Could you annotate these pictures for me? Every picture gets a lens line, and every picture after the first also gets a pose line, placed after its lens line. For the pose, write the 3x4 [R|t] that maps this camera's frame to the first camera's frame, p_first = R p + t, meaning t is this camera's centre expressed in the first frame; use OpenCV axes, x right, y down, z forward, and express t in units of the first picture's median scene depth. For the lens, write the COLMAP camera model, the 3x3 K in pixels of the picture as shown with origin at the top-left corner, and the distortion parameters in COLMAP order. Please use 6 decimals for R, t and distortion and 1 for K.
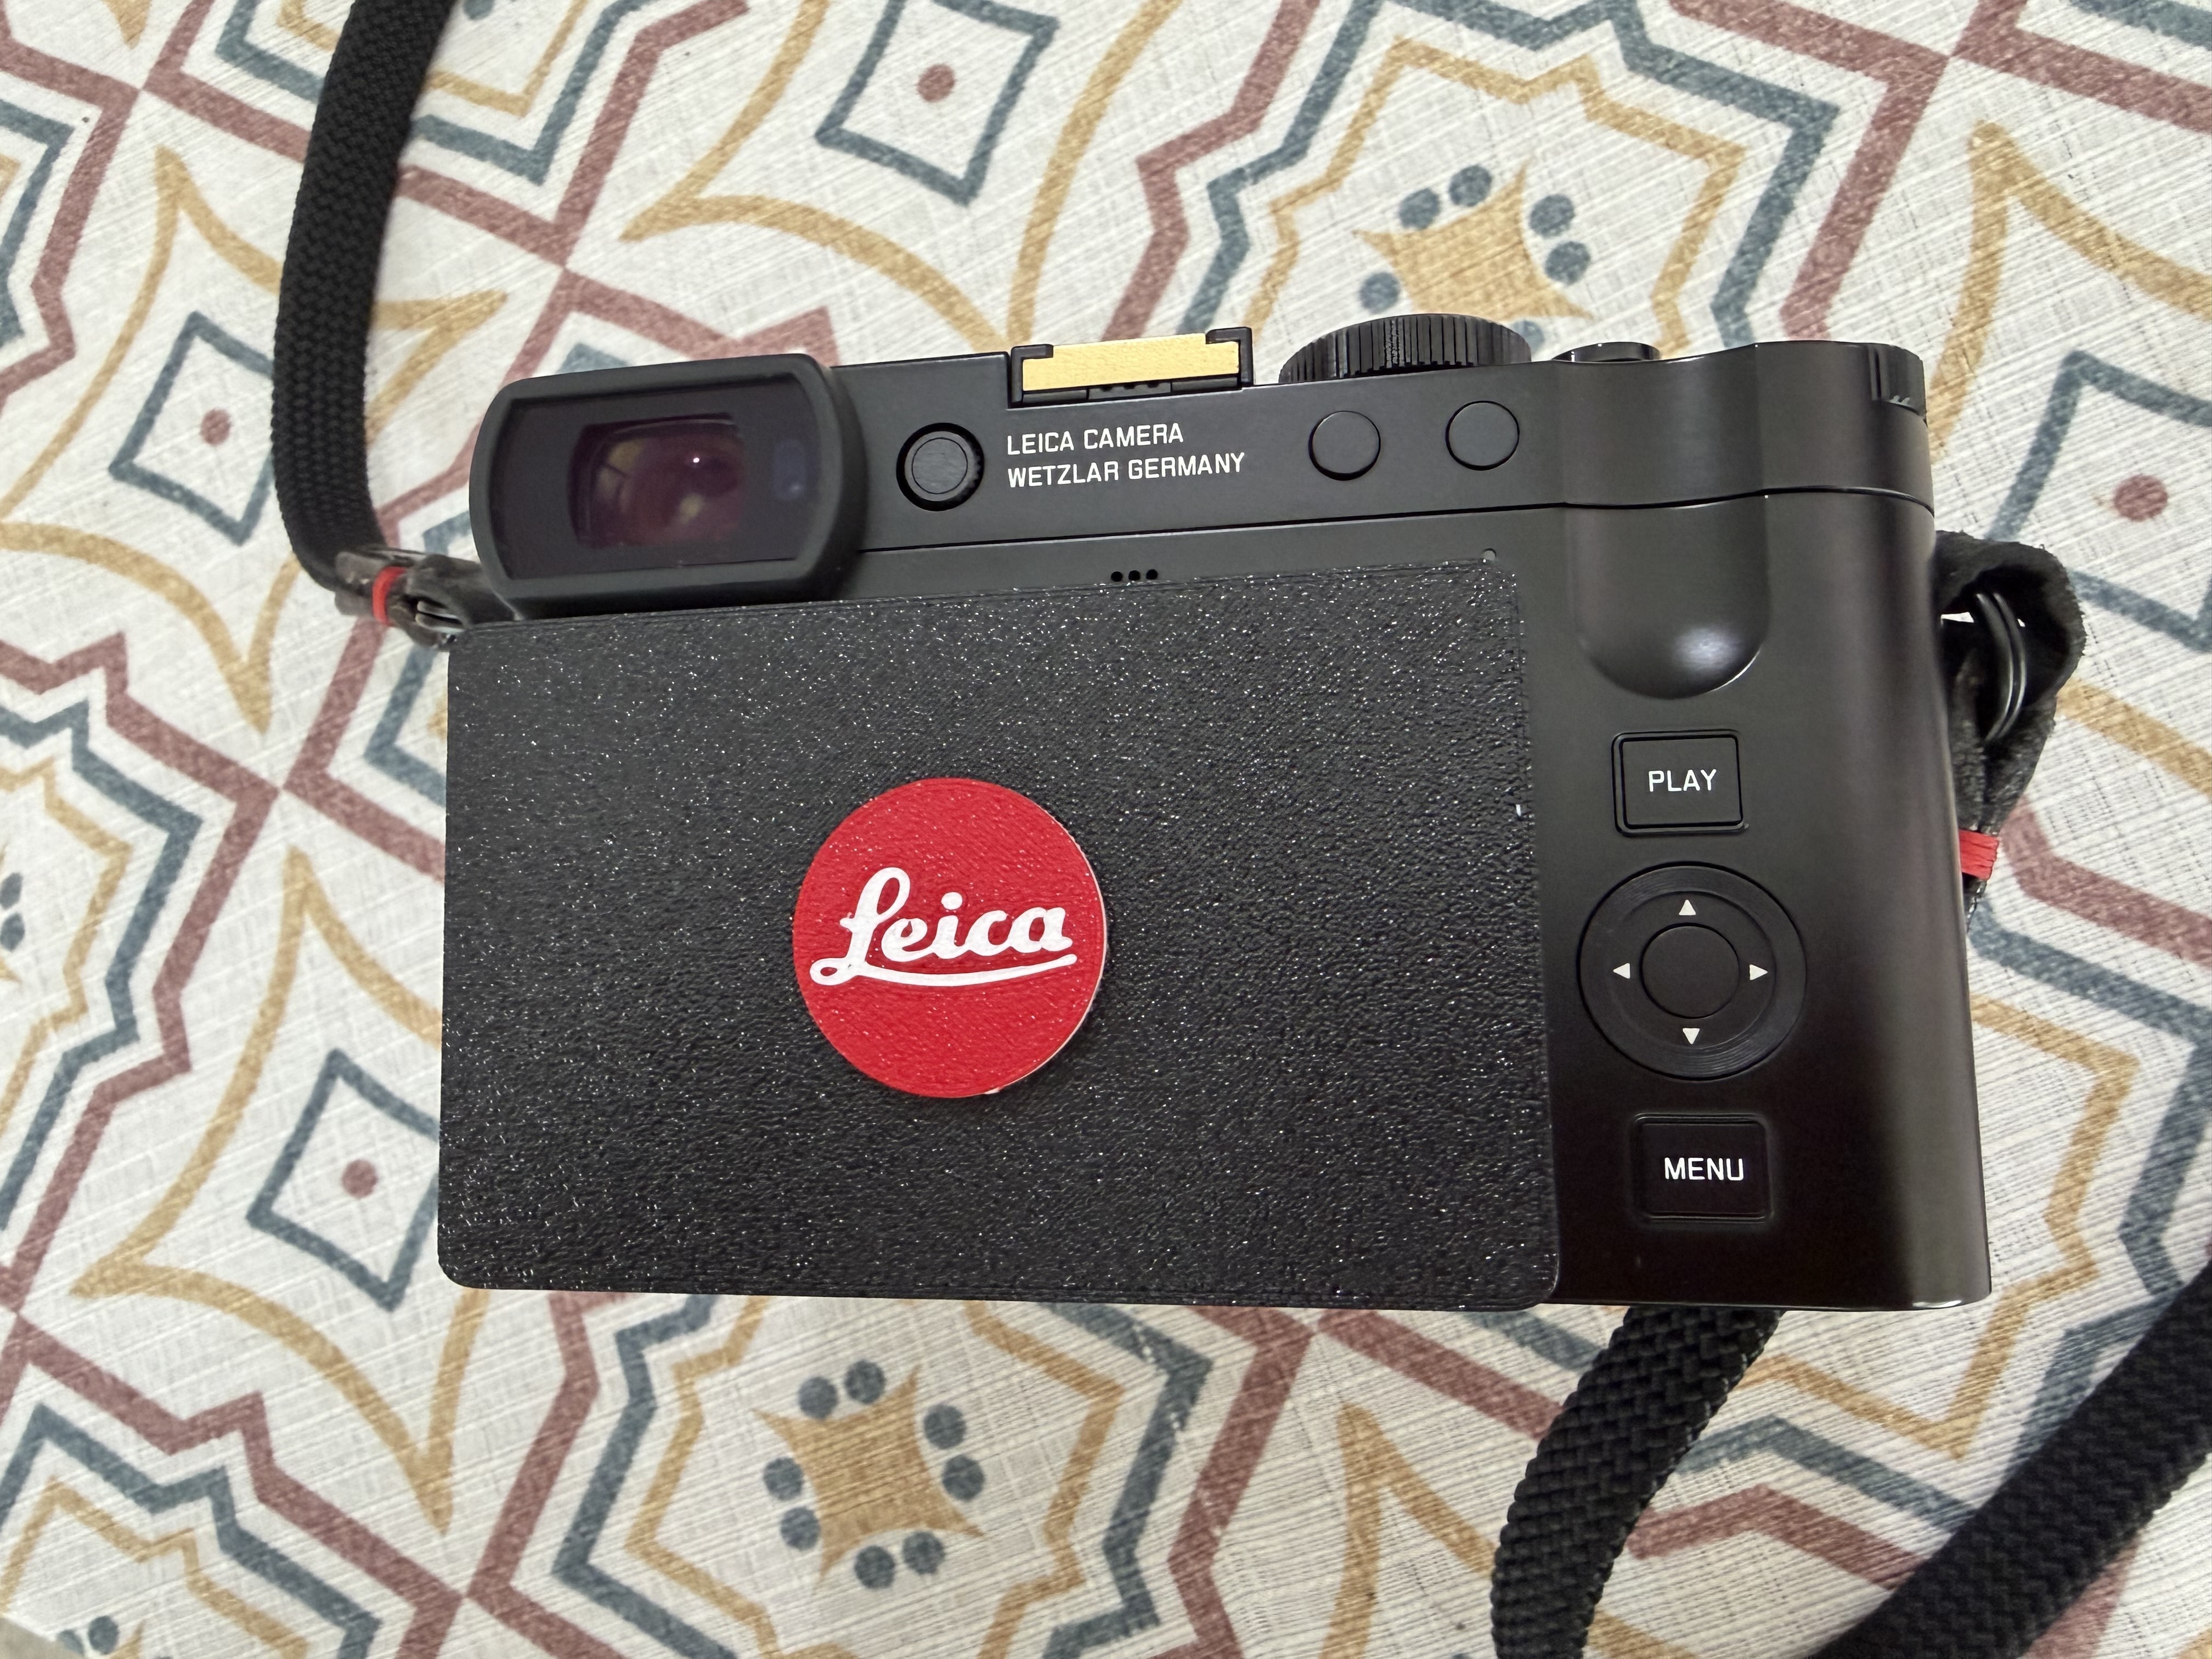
lens RADIAL K [[1523.5, 0, 1066.5], [0, 1523.5, 877.2], [0, 0, 1]] dist [0.002634, -0.012839]
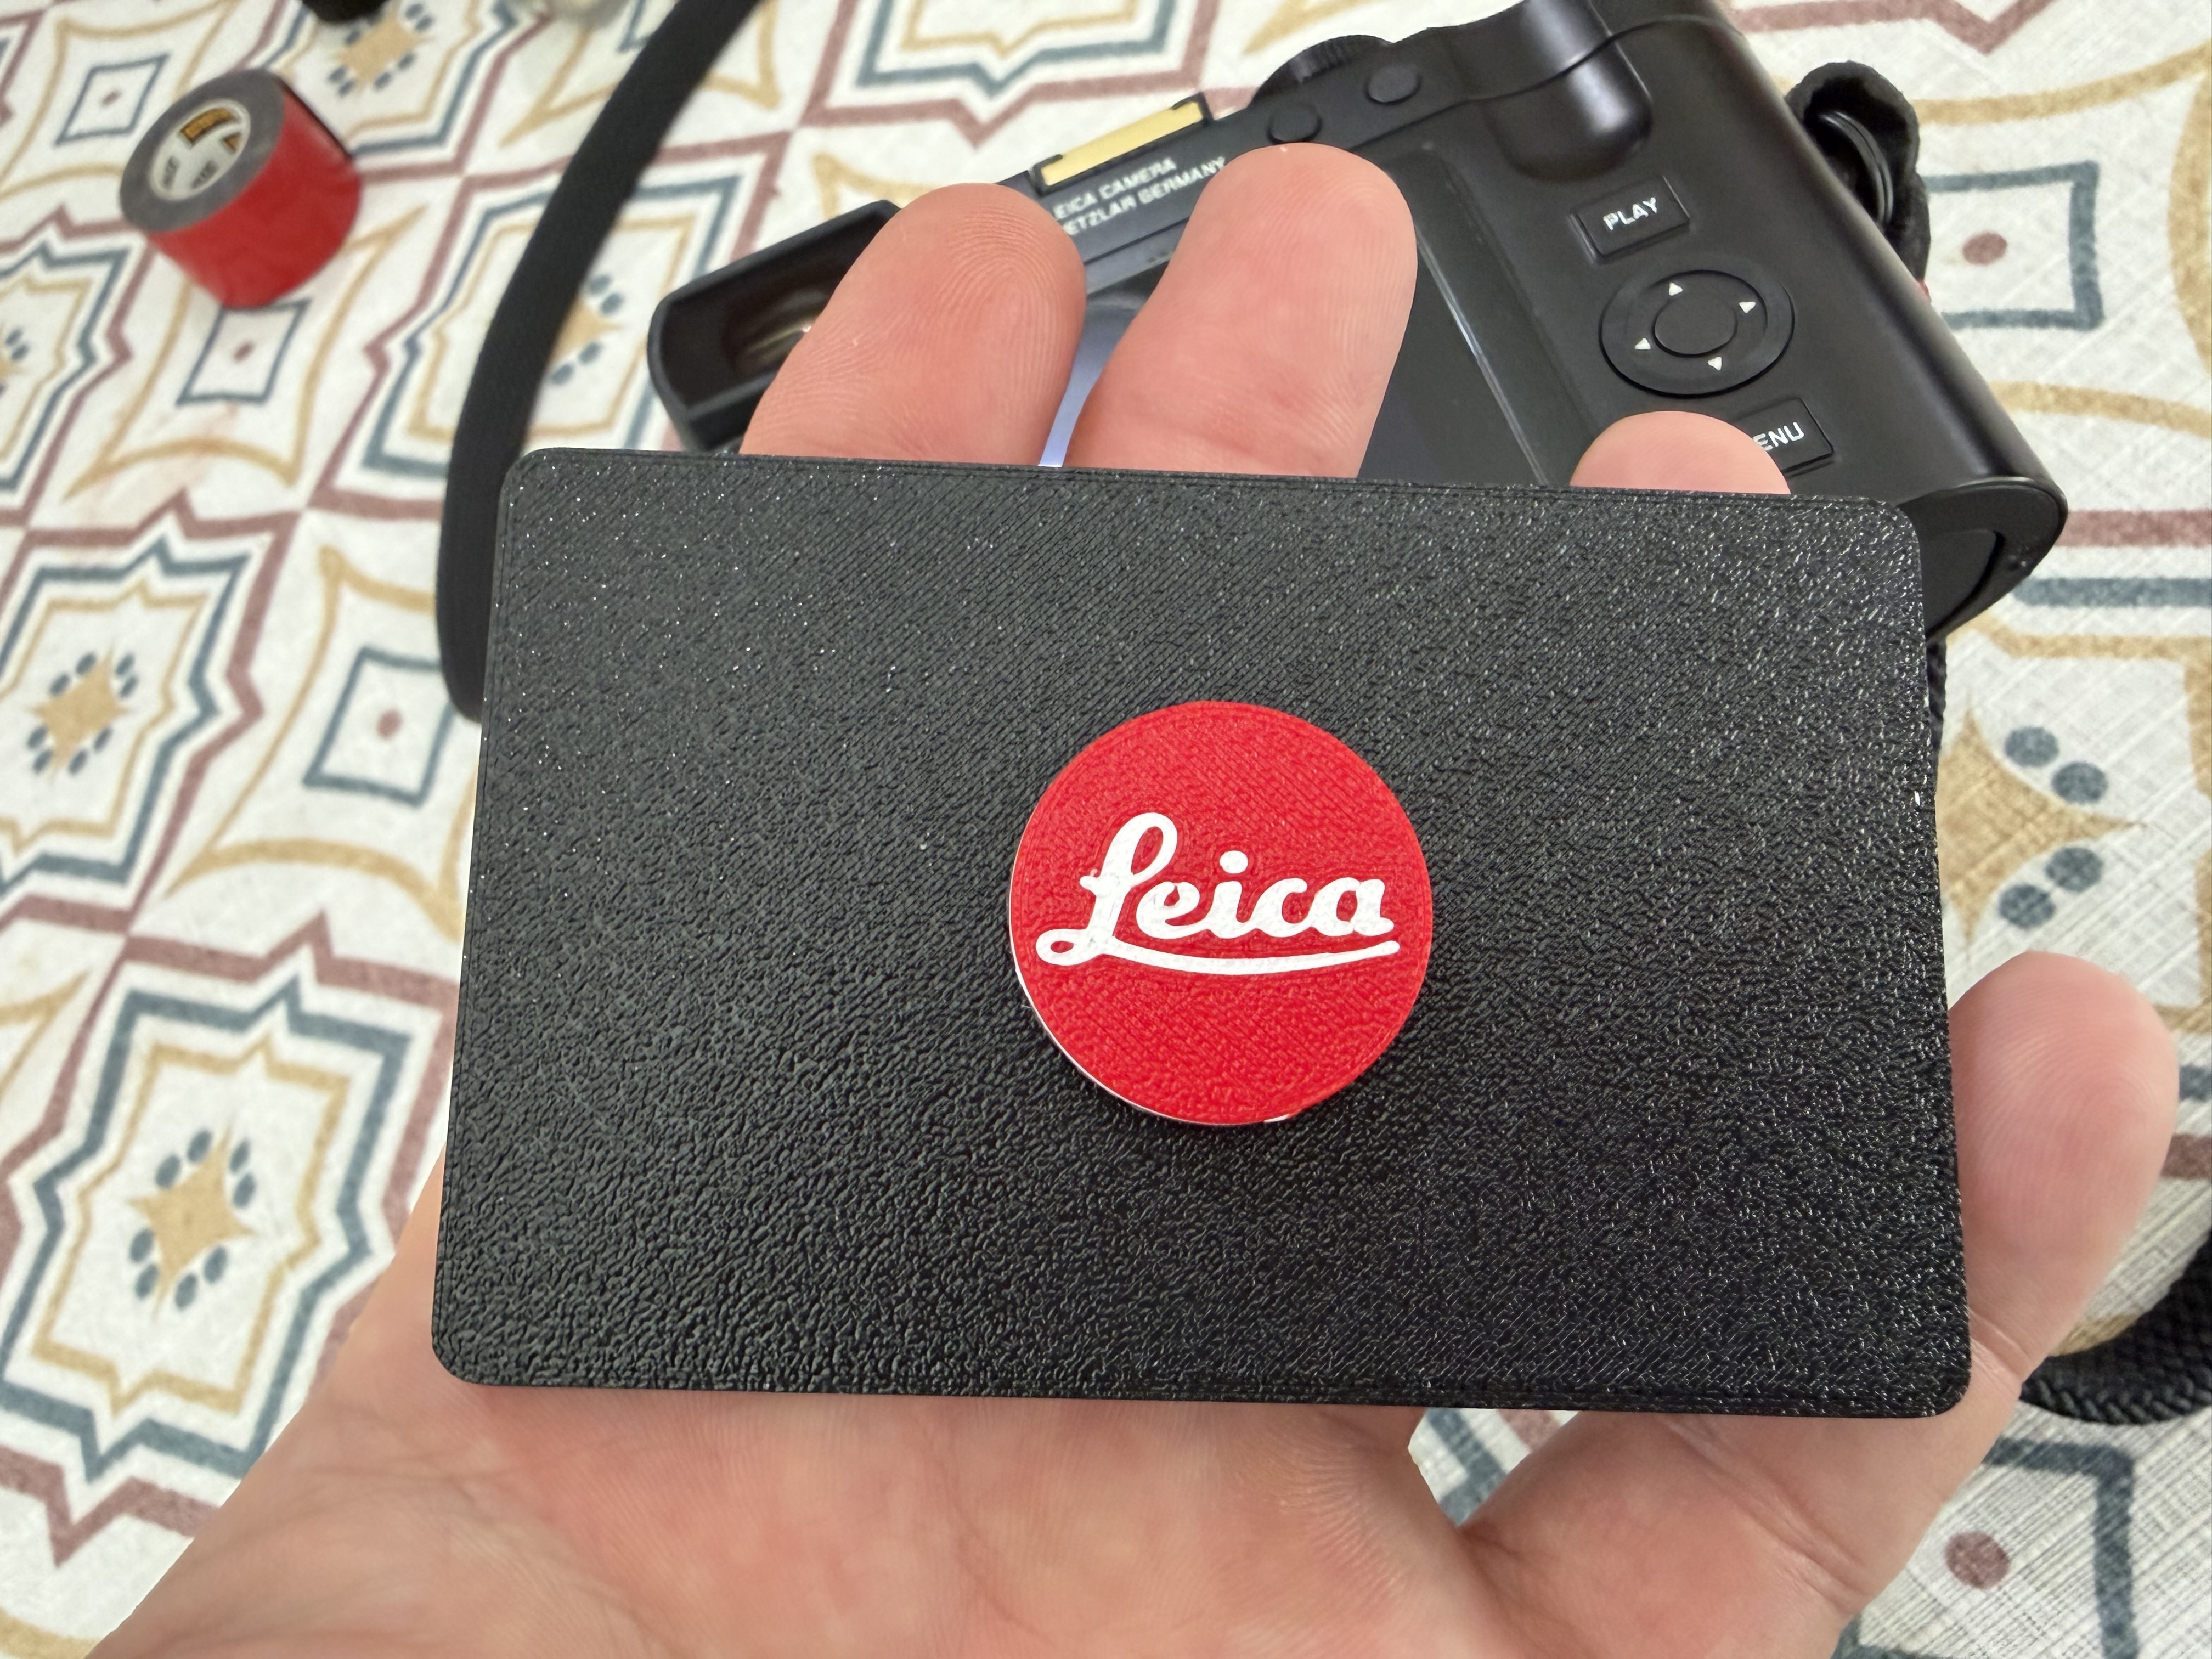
lens RADIAL K [[1523.5, 0, 1094.9], [0, 1523.5, 836.2], [0, 0, 1]] dist [0.002634, -0.012839]
pose [[0.965344, -0.260923, 0.005427, -0.086280], [0.246733, 0.905670, -0.344797, 0.391812], [0.085050, 0.334186, 0.938662, -0.017703]]
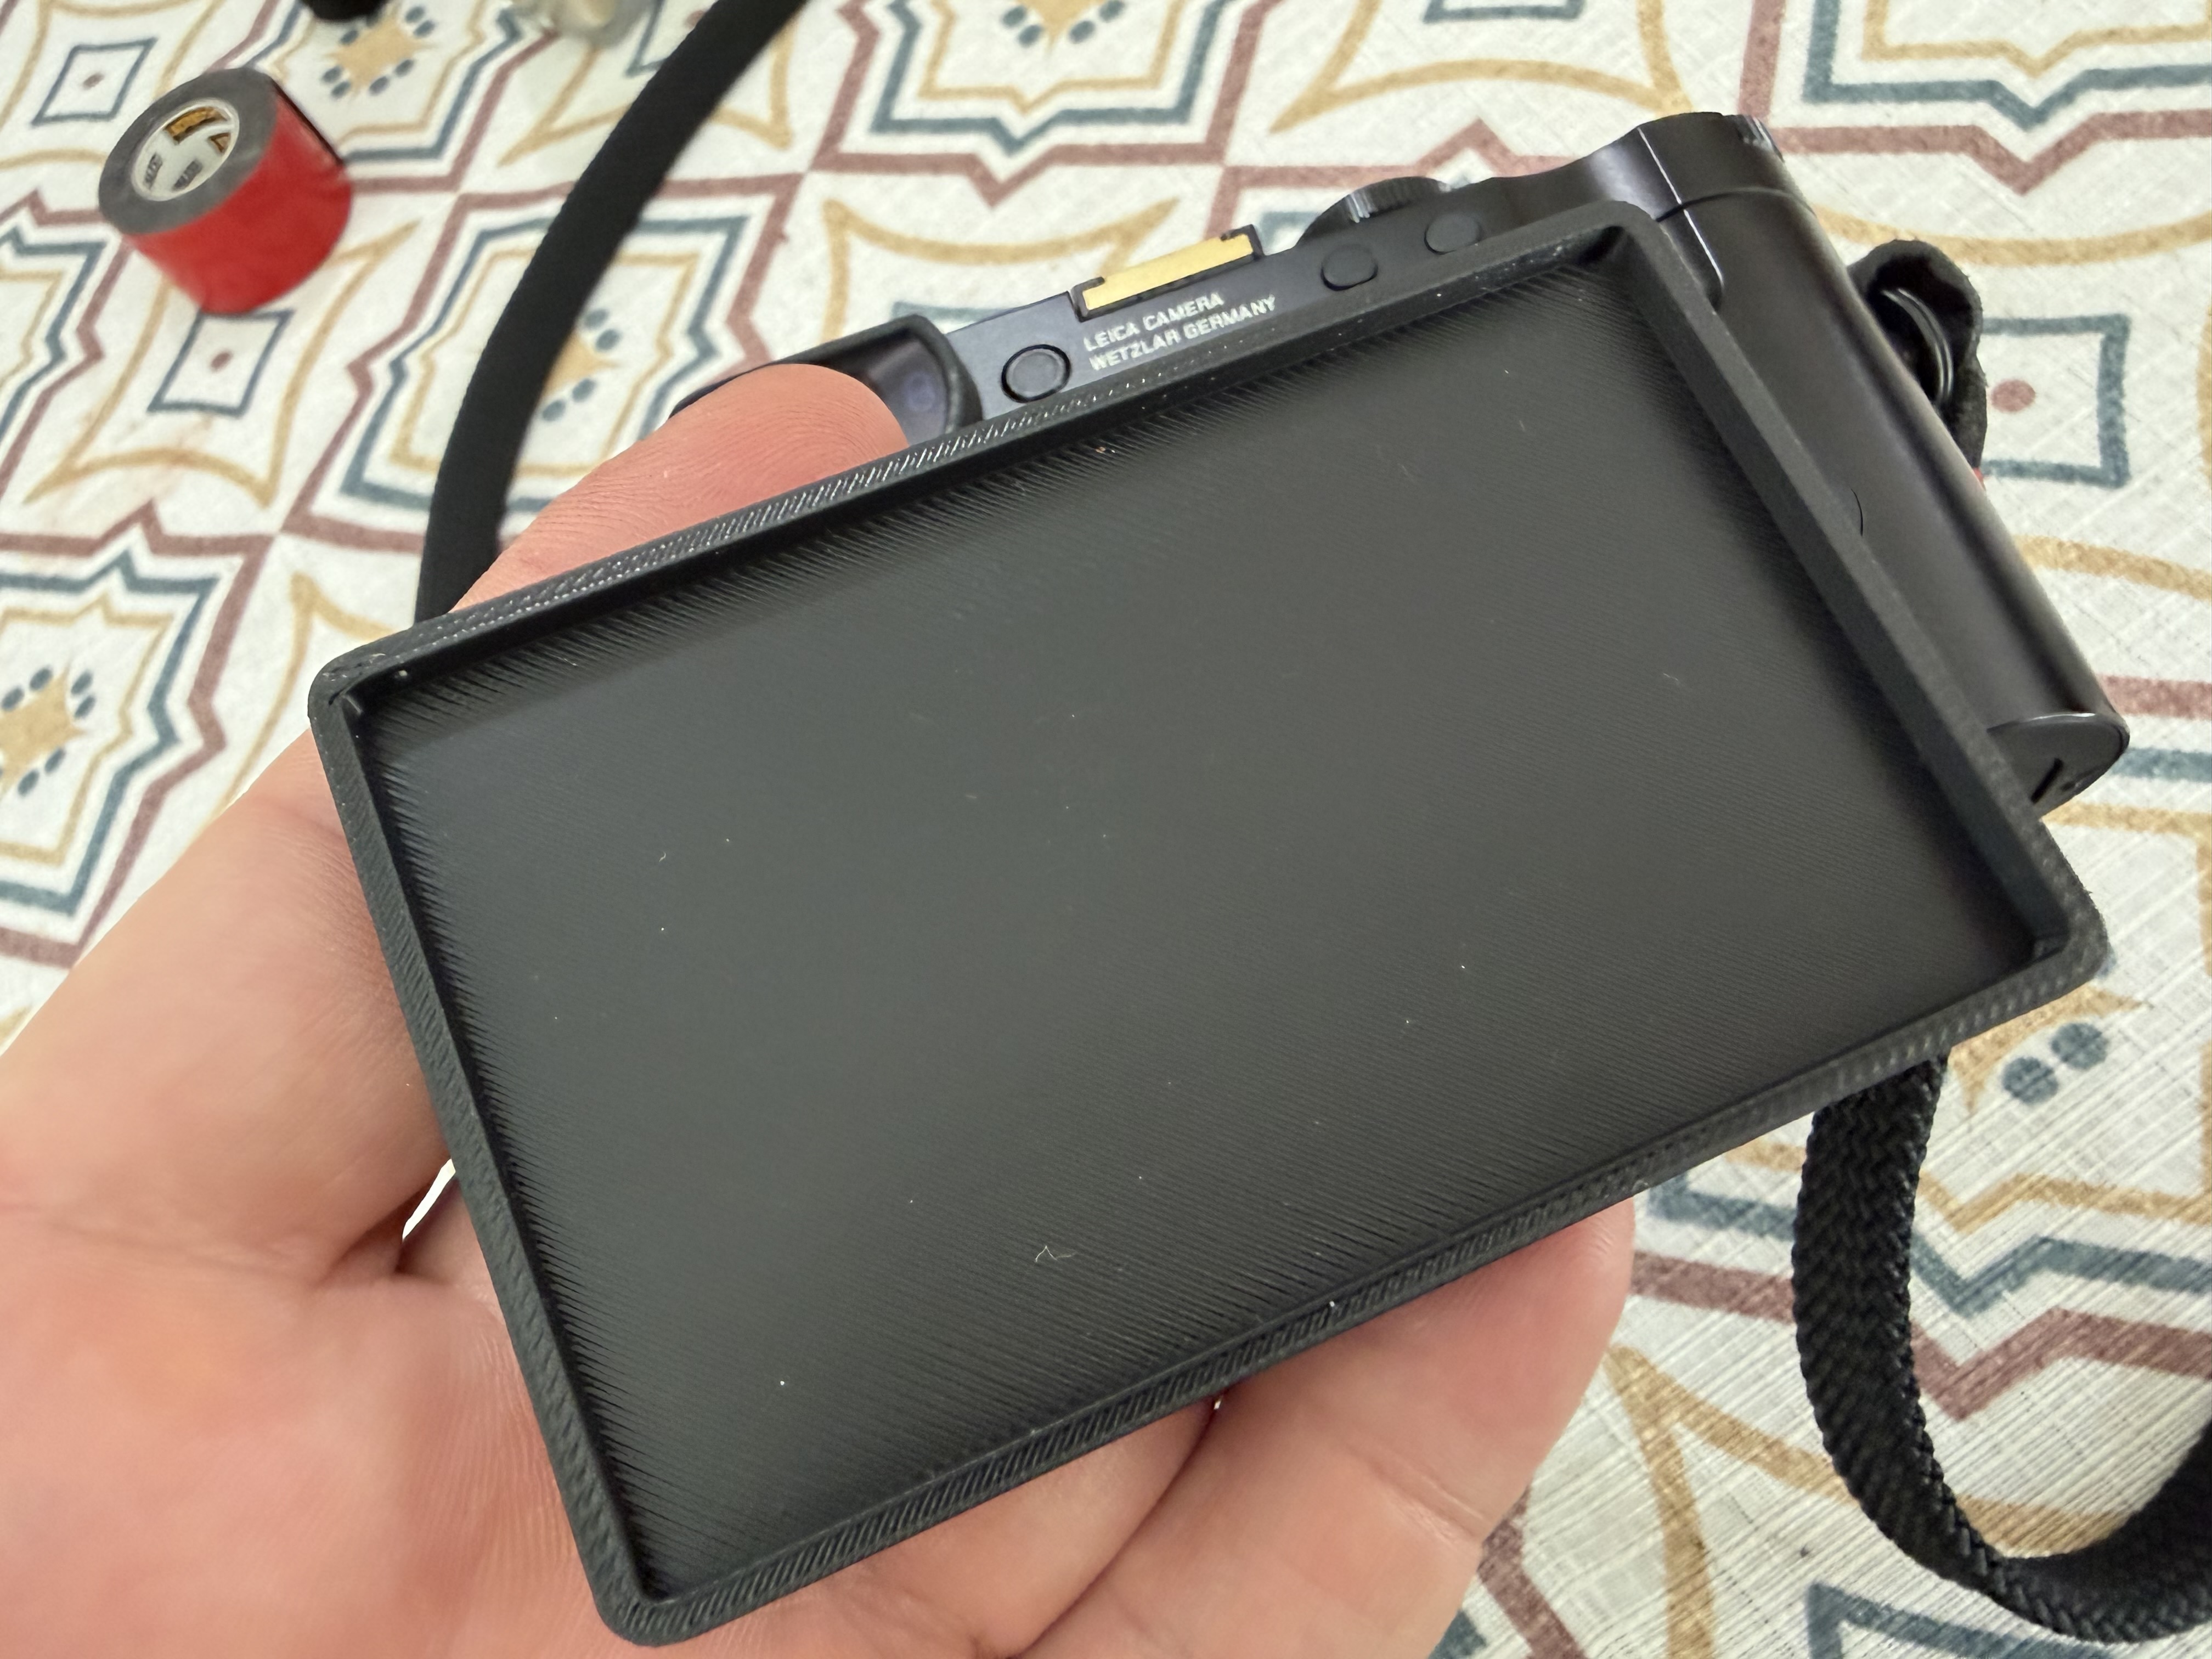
lens RADIAL K [[1523.5, 0, 1092.0], [0, 1523.5, 847.9], [0, 0, 1]] dist [0.002634, -0.012839]
pose [[0.976828, -0.211664, 0.031714, -0.097331], [0.209948, 0.918844, -0.334137, 0.310472], [0.041584, 0.333052, 0.941991, -0.020348]]
